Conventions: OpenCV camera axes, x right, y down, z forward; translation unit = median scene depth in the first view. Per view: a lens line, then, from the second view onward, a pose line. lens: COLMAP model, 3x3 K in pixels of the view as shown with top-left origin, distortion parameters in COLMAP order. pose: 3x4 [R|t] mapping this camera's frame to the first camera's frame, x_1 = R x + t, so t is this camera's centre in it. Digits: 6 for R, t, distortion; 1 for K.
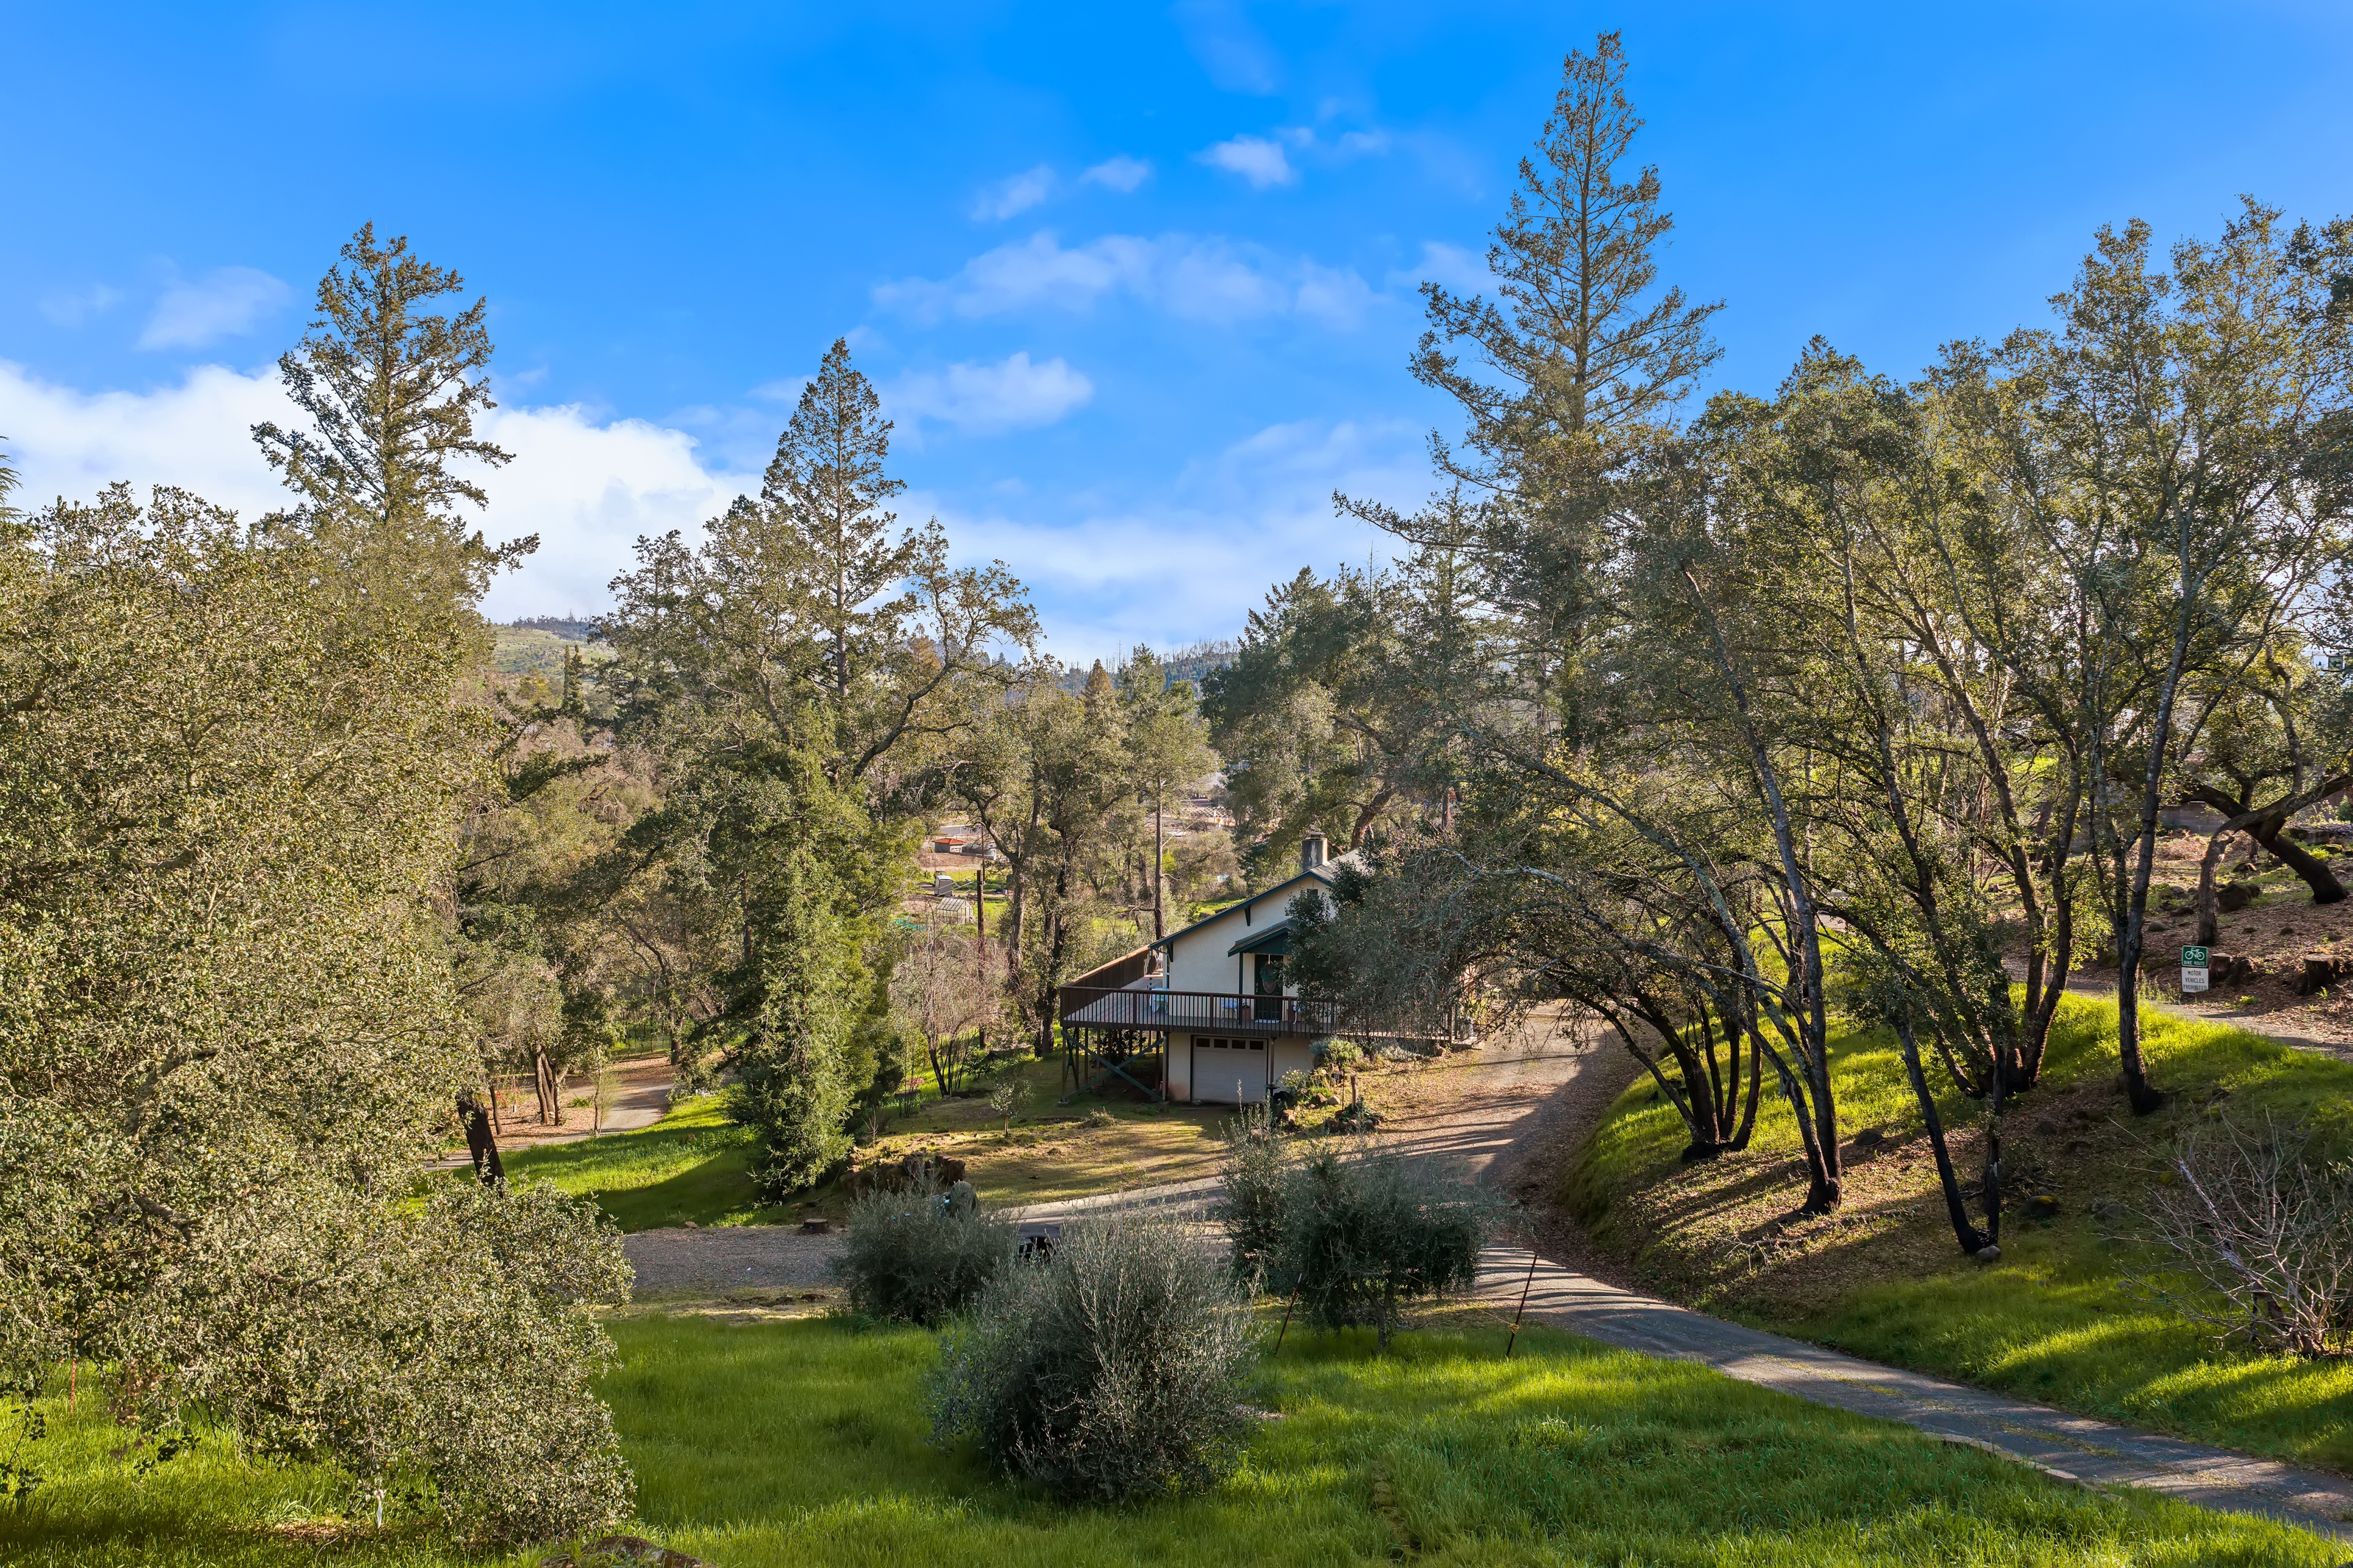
lens RADIAL K [[1967.7, 0, 1176.5], [0, 1967.7, 784.0], [0, 0, 1]] dist [0.008532, -0.000319]
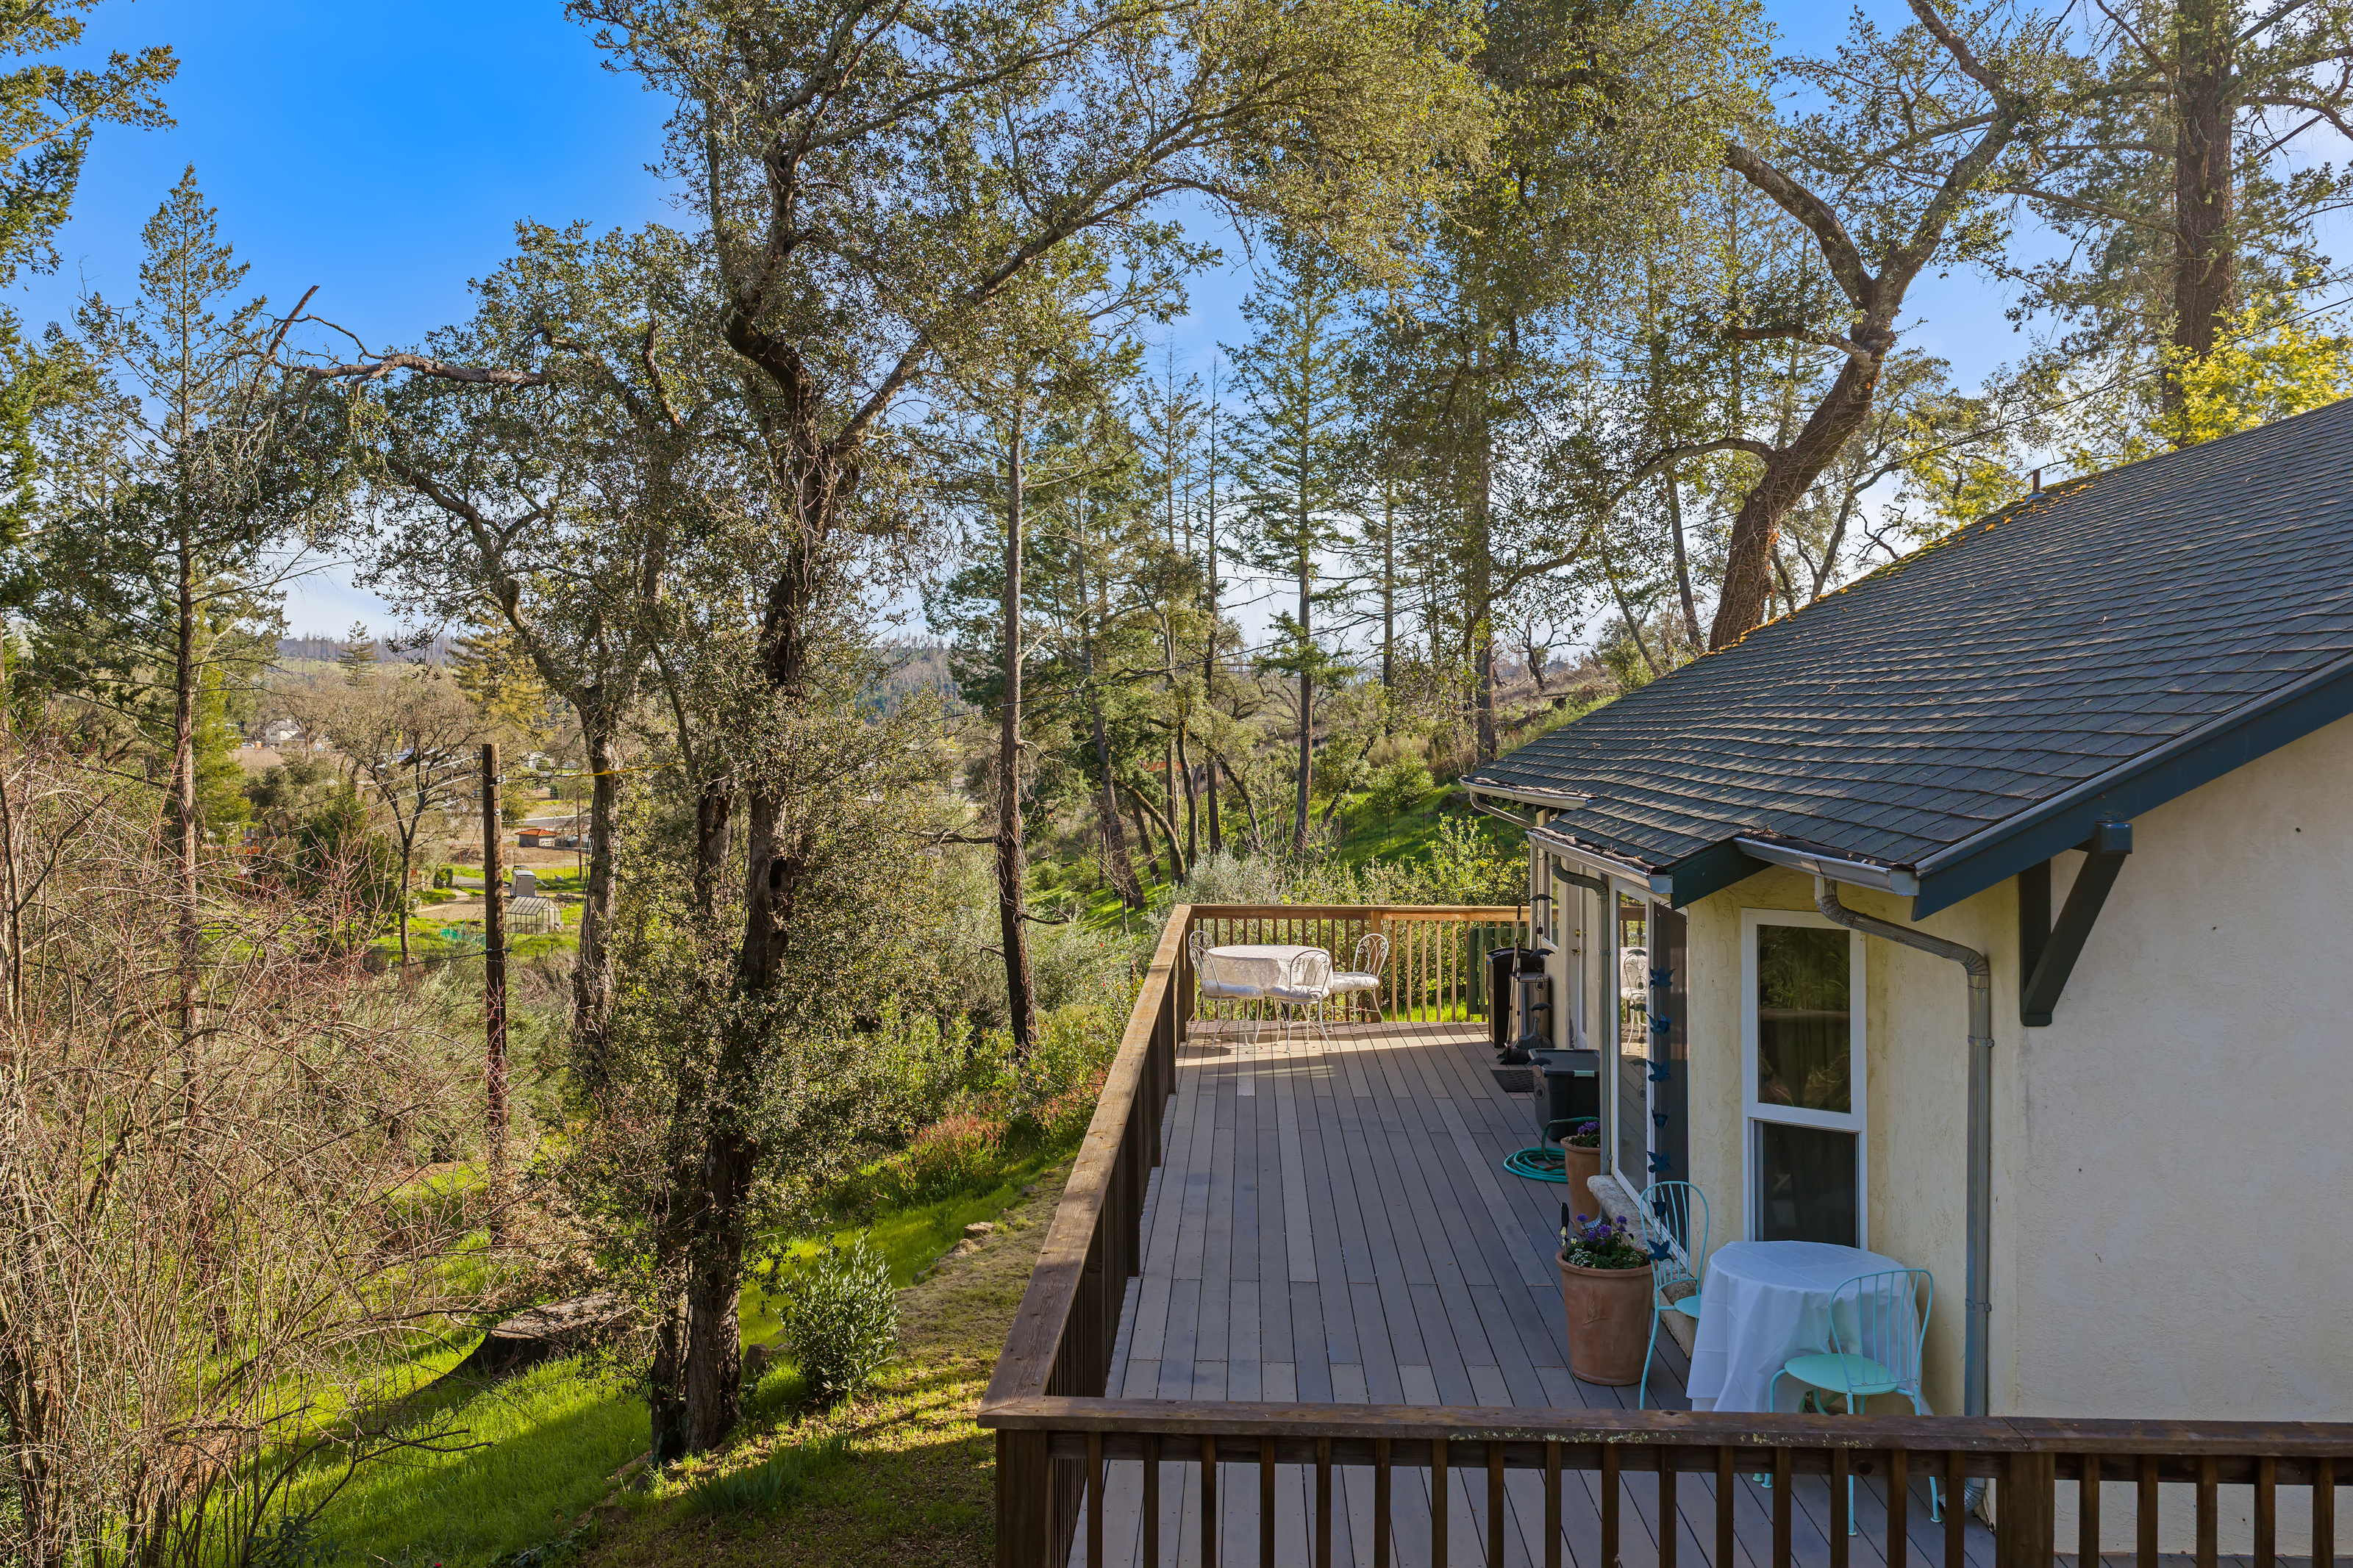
lens RADIAL K [[1947.0, 0, 1171.0], [0, 1947.0, 707.3], [0, 0, 1]] dist [0.008111, -0.019422]
pose [[0.981973, -0.006818, 0.188897, -0.069681], [0.015049, 0.998997, -0.042175, 0.082569], [-0.188420, 0.044257, 0.981091, 0.965335]]
